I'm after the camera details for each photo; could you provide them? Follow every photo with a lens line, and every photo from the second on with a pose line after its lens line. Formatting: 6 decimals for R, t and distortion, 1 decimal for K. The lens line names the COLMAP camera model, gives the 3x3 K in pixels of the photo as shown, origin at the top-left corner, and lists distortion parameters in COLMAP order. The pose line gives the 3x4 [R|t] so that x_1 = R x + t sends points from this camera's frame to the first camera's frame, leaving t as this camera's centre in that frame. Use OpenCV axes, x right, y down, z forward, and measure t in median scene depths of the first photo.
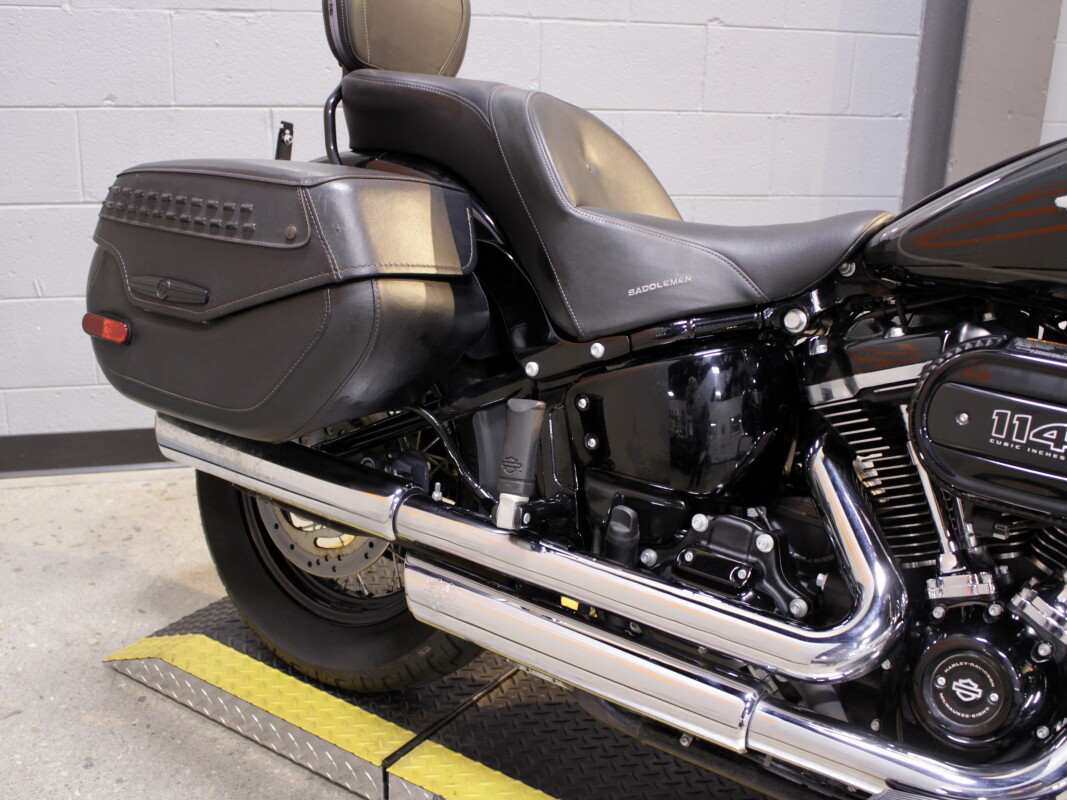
lens RADIAL K [[1182.8, 0, 533.5], [0, 1182.8, 400.0], [0, 0, 1]] dist [-0.140702, 0.148810]
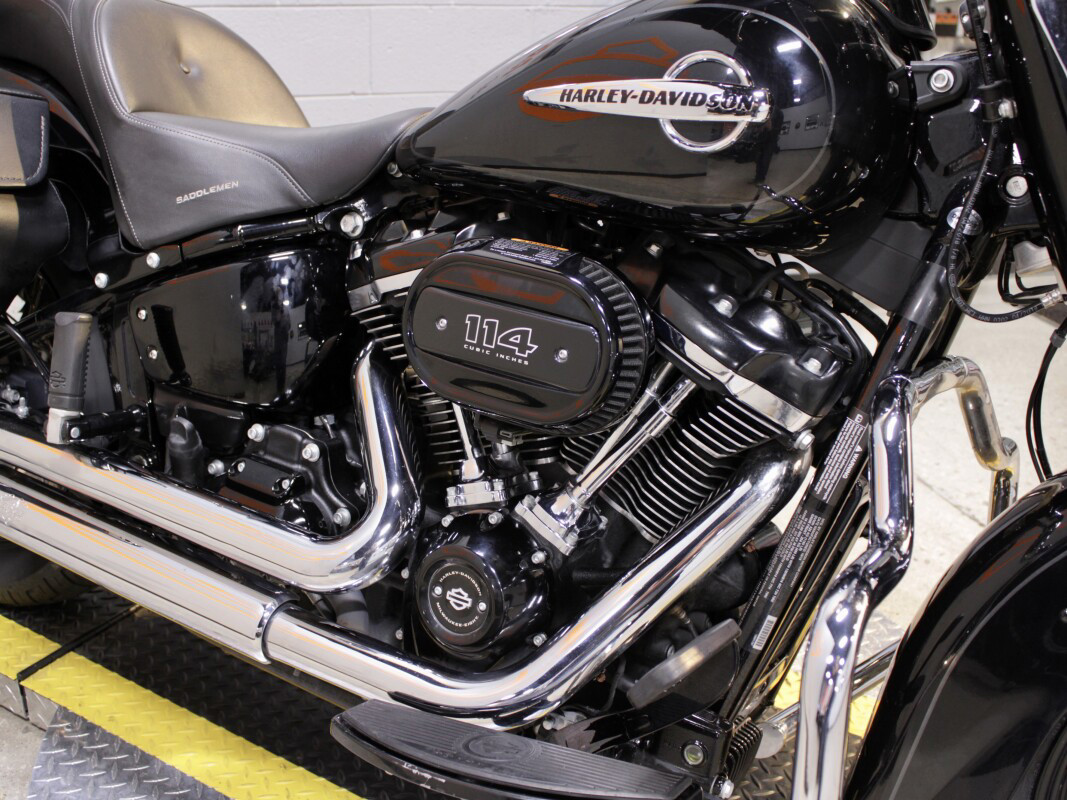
lens RADIAL K [[1182.8, 0, 533.5], [0, 1182.8, 400.0], [0, 0, 1]] dist [-0.140702, 0.148810]
pose [[0.998166, -0.025070, 0.055106, 0.301134], [0.020253, 0.996065, 0.086281, -0.003255], [-0.057053, -0.085007, 0.994746, 0.007883]]
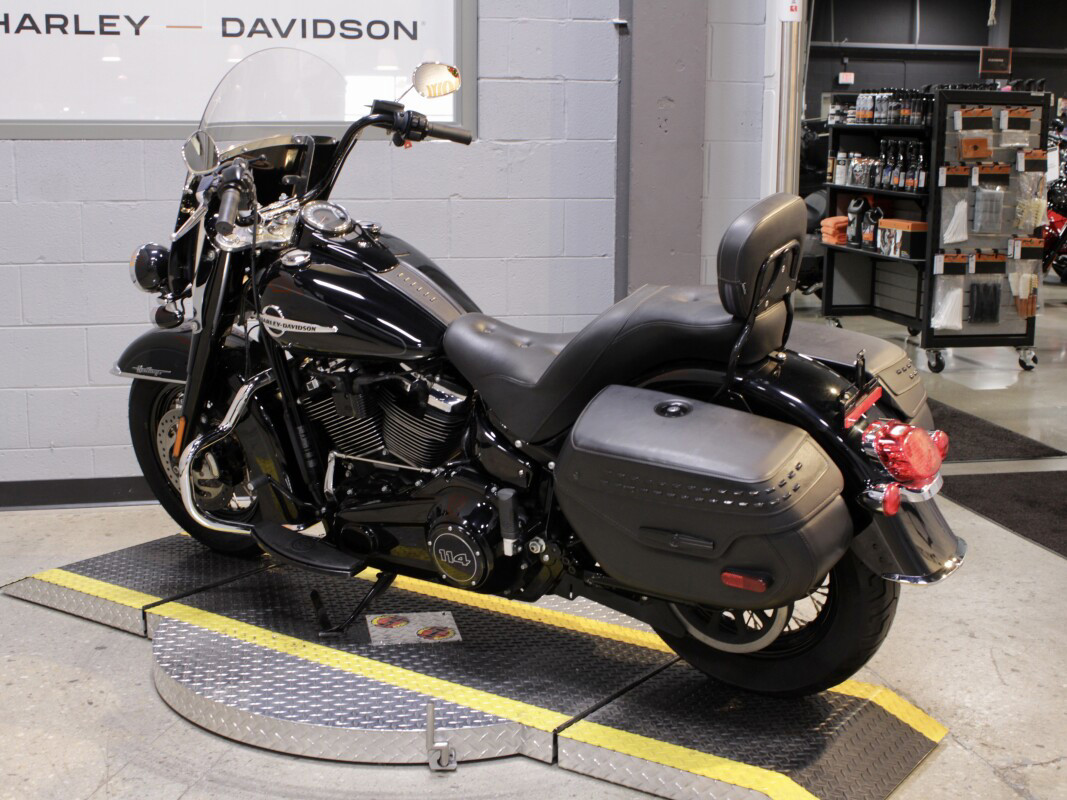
lens RADIAL K [[1464.1, 0, 533.5], [0, 1464.1, 400.0], [0, 0, 1]] dist [-0.086442, 0.105170]
pose [[0.997661, -0.017148, -0.066172, 0.735041], [0.007541, 0.989725, -0.142783, 0.368507], [0.067941, 0.141950, 0.987539, -1.491543]]
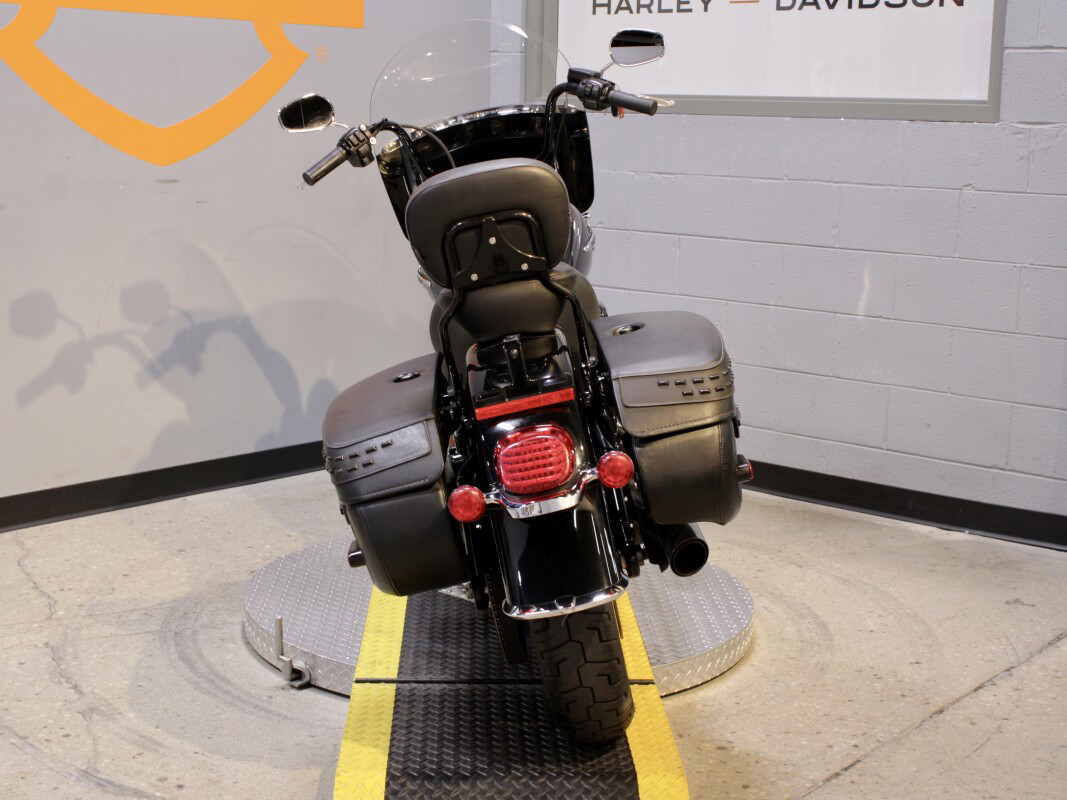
lens RADIAL K [[1631.3, 0, 533.5], [0, 1631.3, 400.0], [0, 0, 1]] dist [-0.044639, 0.038239]
pose [[0.543147, 0.122780, -0.830612, 2.737762], [-0.267154, 0.963111, -0.032329, 0.146897], [0.796003, 0.239461, 0.555912, -0.552542]]
